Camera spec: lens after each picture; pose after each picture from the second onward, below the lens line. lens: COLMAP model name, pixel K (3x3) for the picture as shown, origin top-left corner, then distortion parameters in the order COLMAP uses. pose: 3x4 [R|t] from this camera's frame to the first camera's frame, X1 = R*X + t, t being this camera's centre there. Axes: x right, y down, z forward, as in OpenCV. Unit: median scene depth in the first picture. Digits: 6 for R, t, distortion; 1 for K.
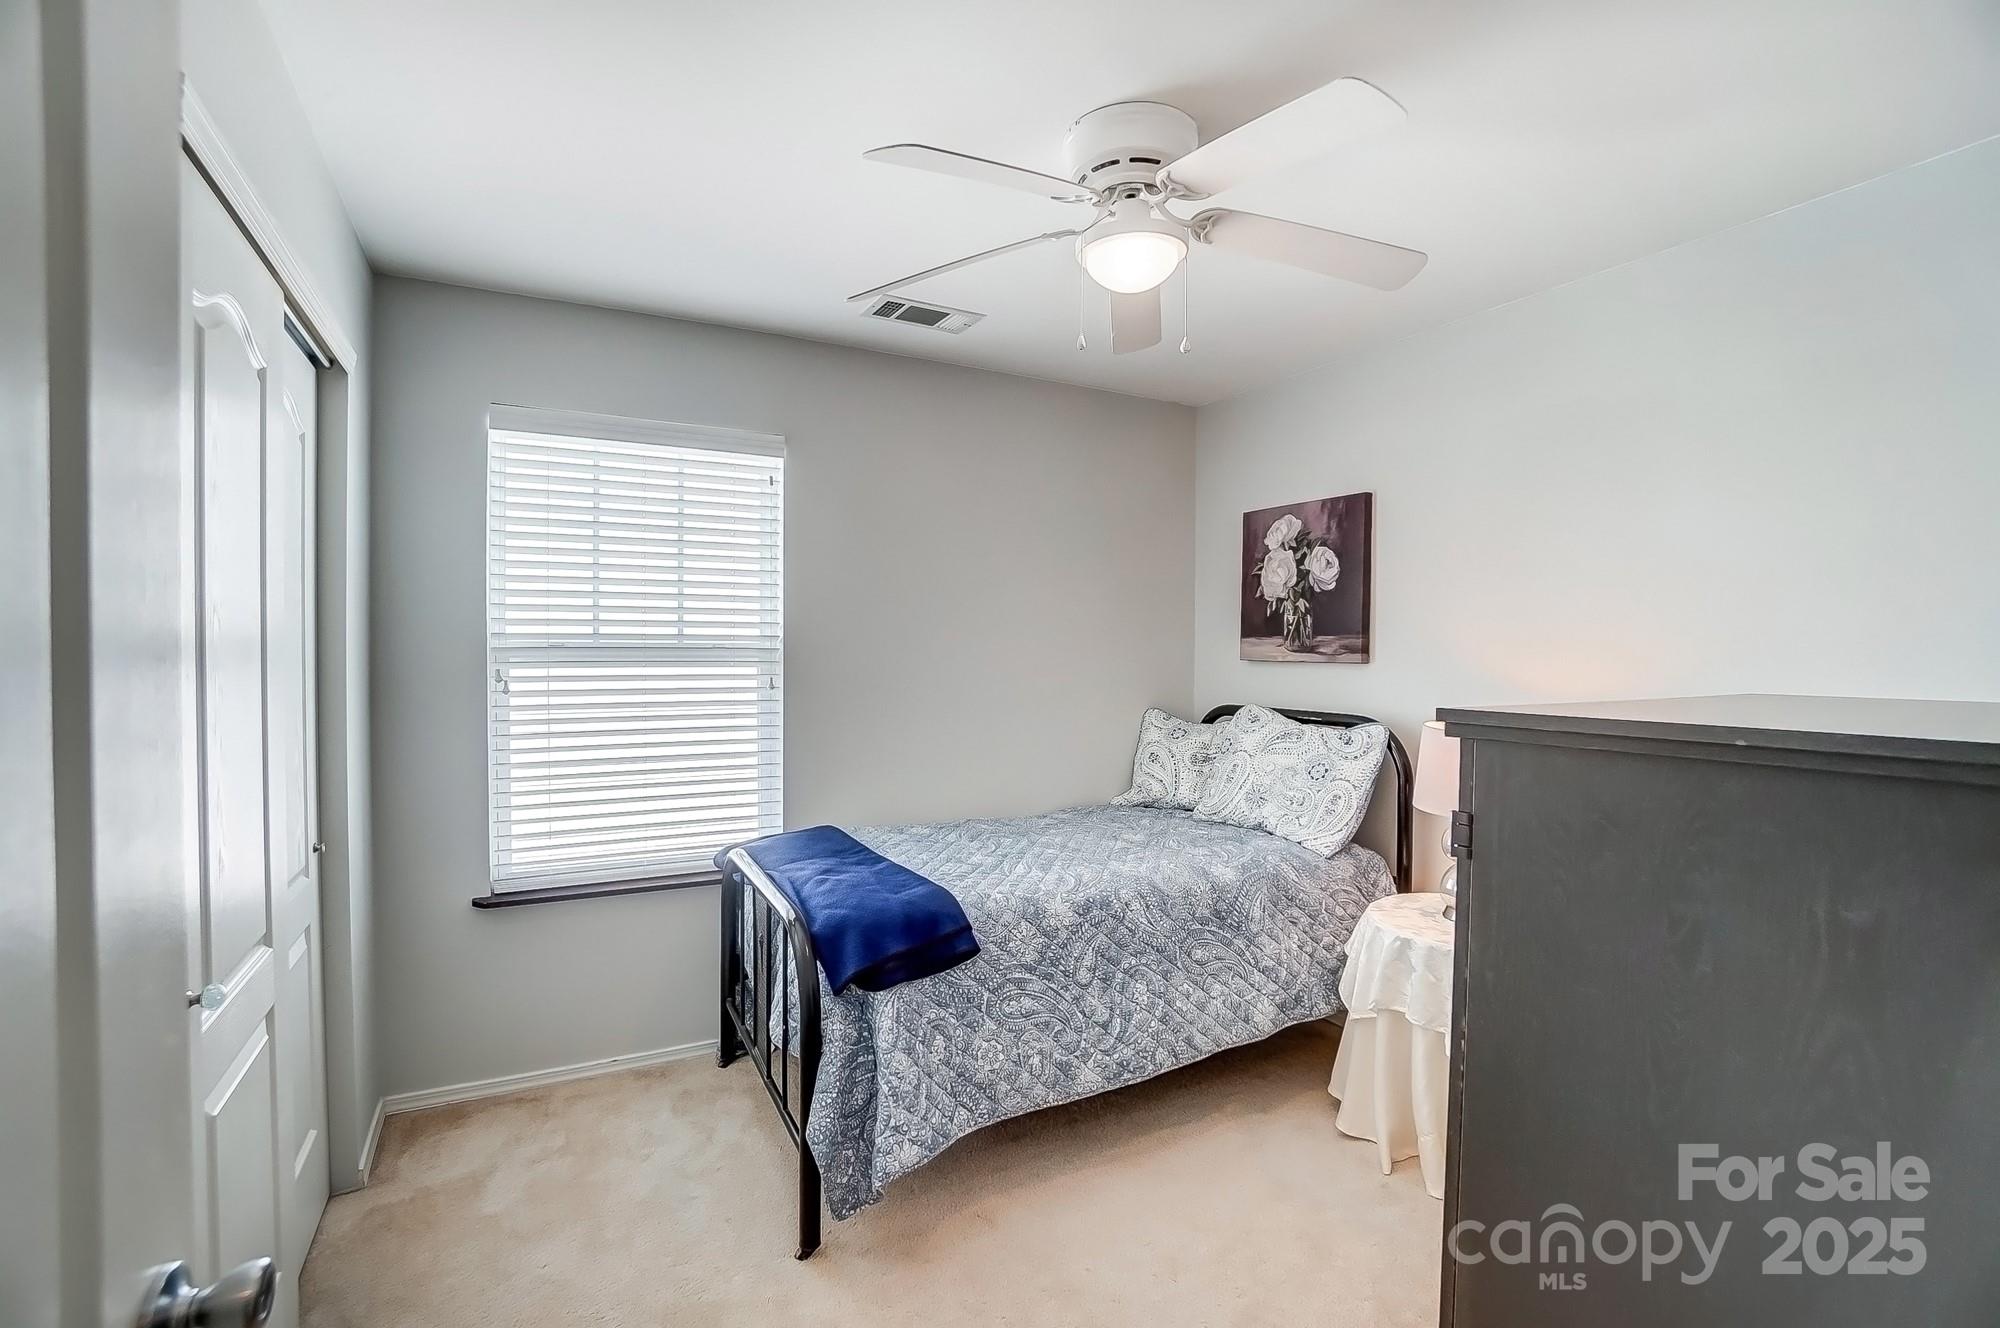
lens RADIAL K [[896.5, 0, 991.7], [0, 896.5, 655.0], [0, 0, 1]] dist [-0.044689, 0.000464]
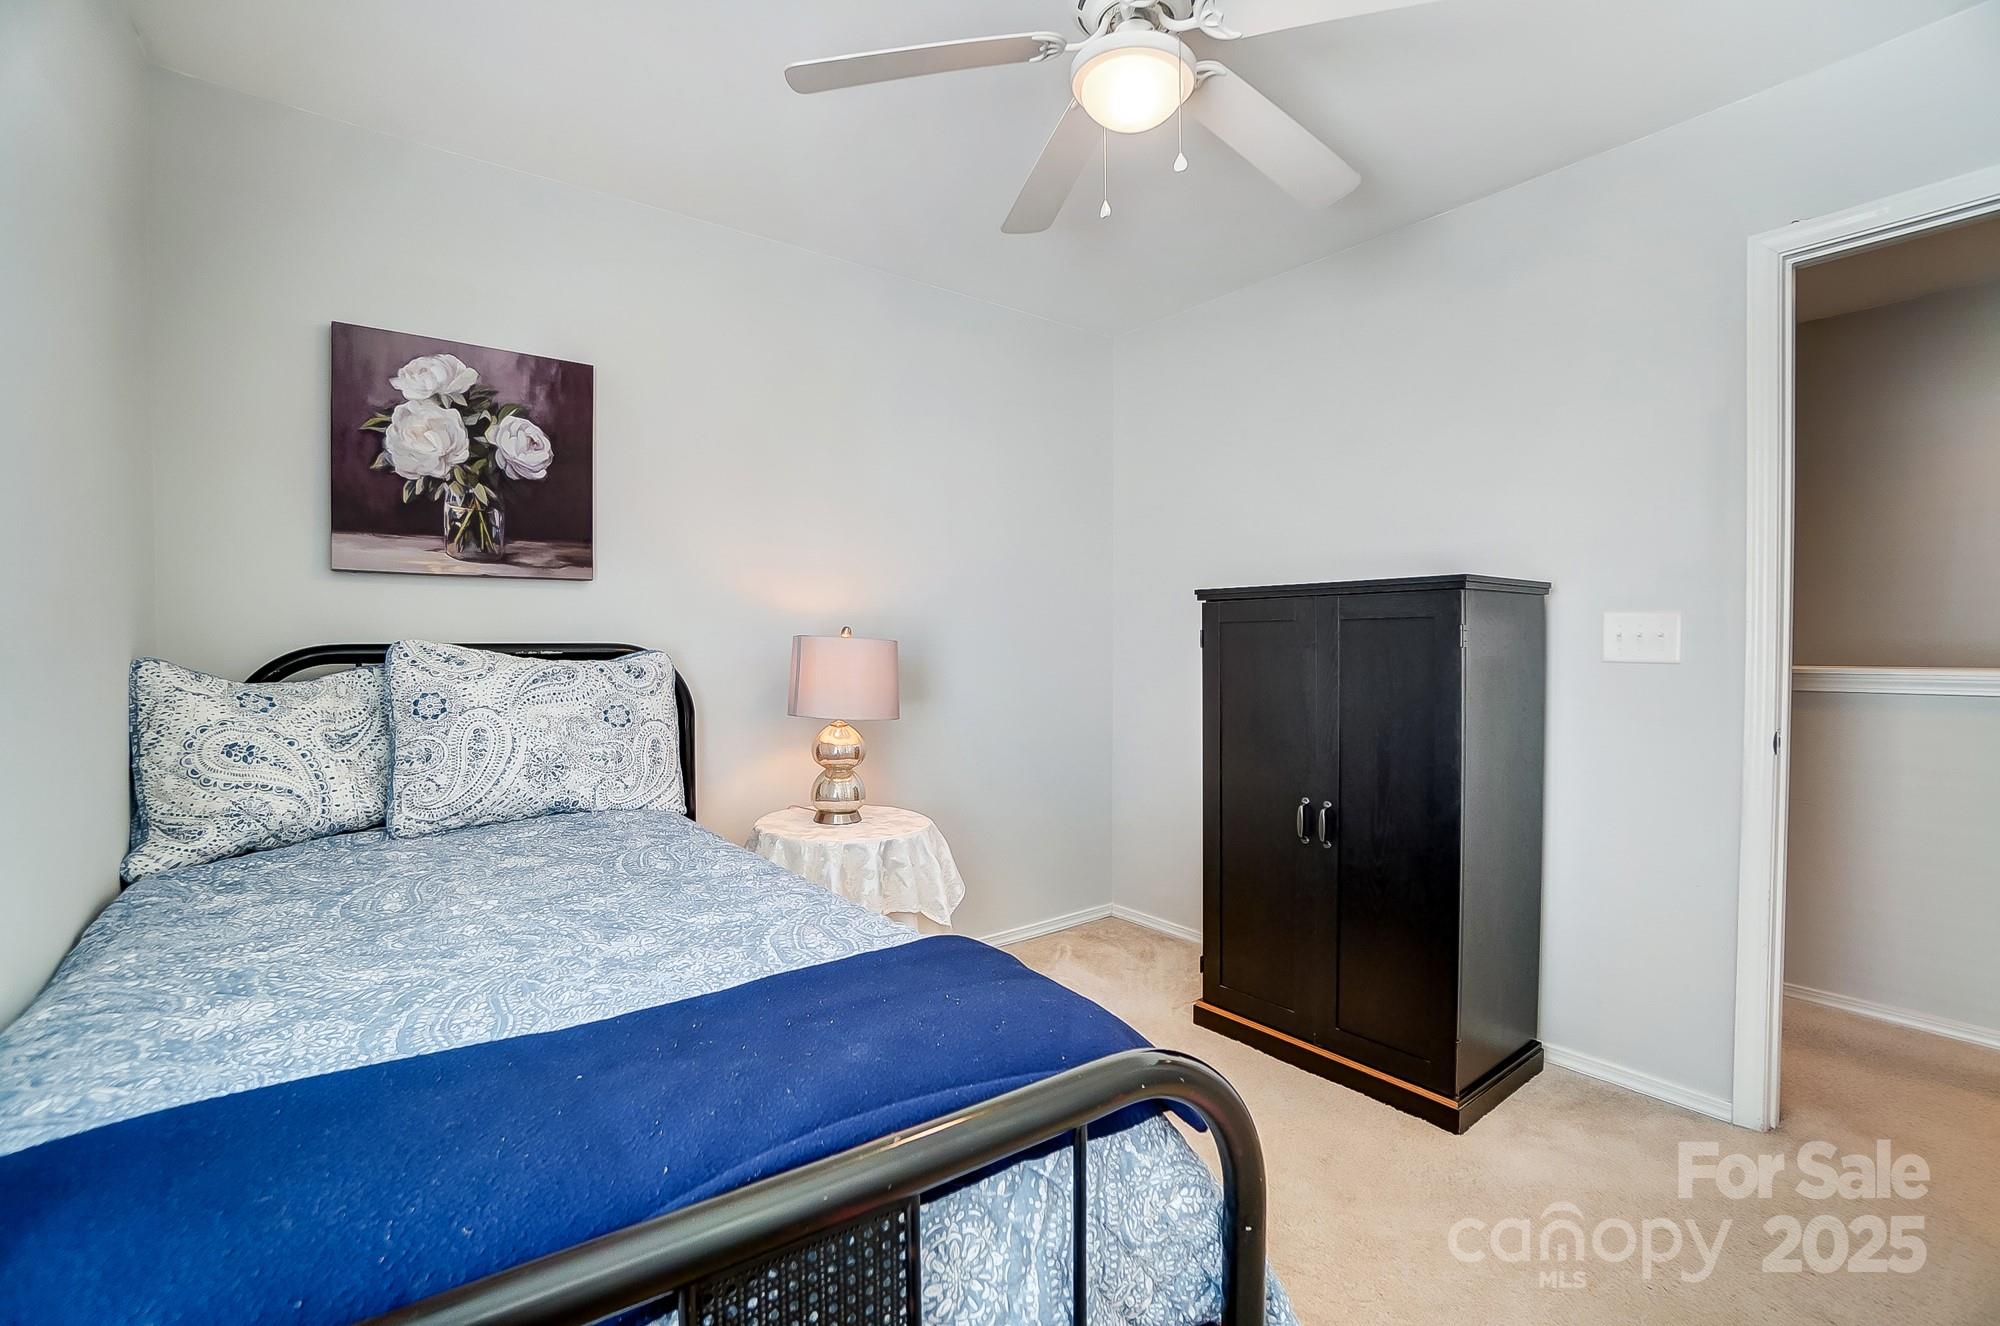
lens RADIAL K [[917.3, 0, 977.6], [0, 917.3, 652.1], [0, 0, 1]] dist [-0.003145, -0.000359]
pose [[-0.135572, -0.022577, 0.990510, -0.414835], [0.006044, 0.999703, 0.023613, 0.052873], [-0.990749, 0.009188, -0.135396, 0.717426]]
